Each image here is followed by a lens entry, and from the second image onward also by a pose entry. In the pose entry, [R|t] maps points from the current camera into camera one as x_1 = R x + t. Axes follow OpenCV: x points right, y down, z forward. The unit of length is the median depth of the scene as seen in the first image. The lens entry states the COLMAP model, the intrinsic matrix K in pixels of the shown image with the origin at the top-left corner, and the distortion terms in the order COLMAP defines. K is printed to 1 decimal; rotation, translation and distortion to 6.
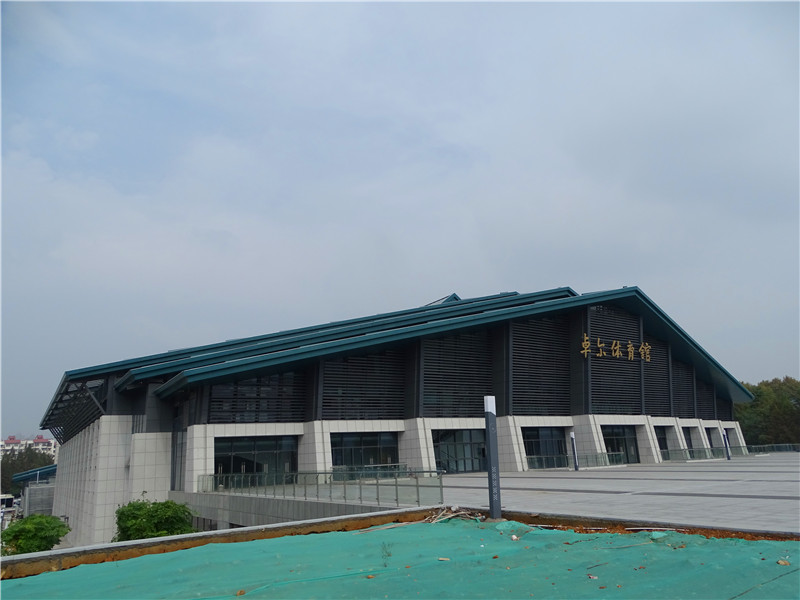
lens RADIAL K [[565.5, 0, 400.0], [0, 565.5, 300.0], [0, 0, 1]] dist [0.099908, 0.000371]
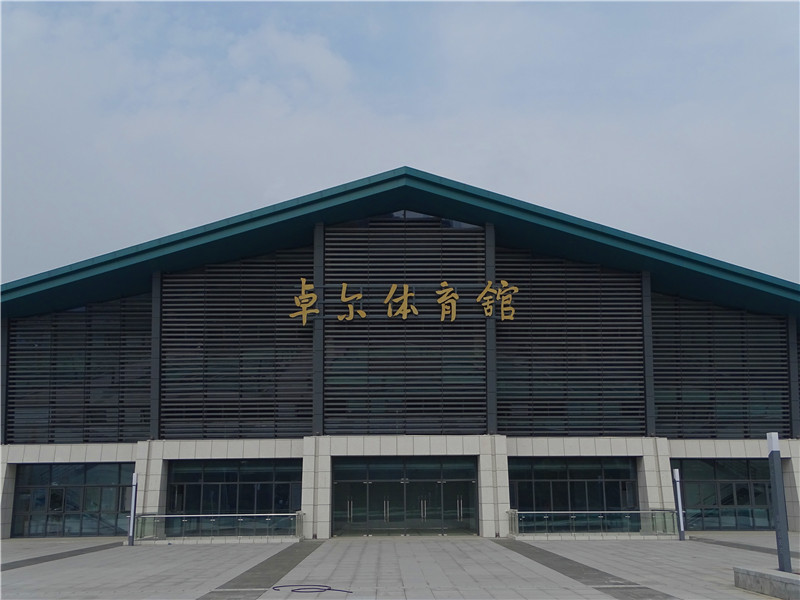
lens RADIAL K [[923.0, 0, 400.0], [0, 923.0, 300.0], [0, 0, 1]] dist [0.134367, 0.000918]
pose [[0.800758, -0.076205, -0.594120, 0.729546], [0.119422, 0.992272, 0.033684, 0.050221], [0.586962, -0.097924, 0.803671, 0.323644]]
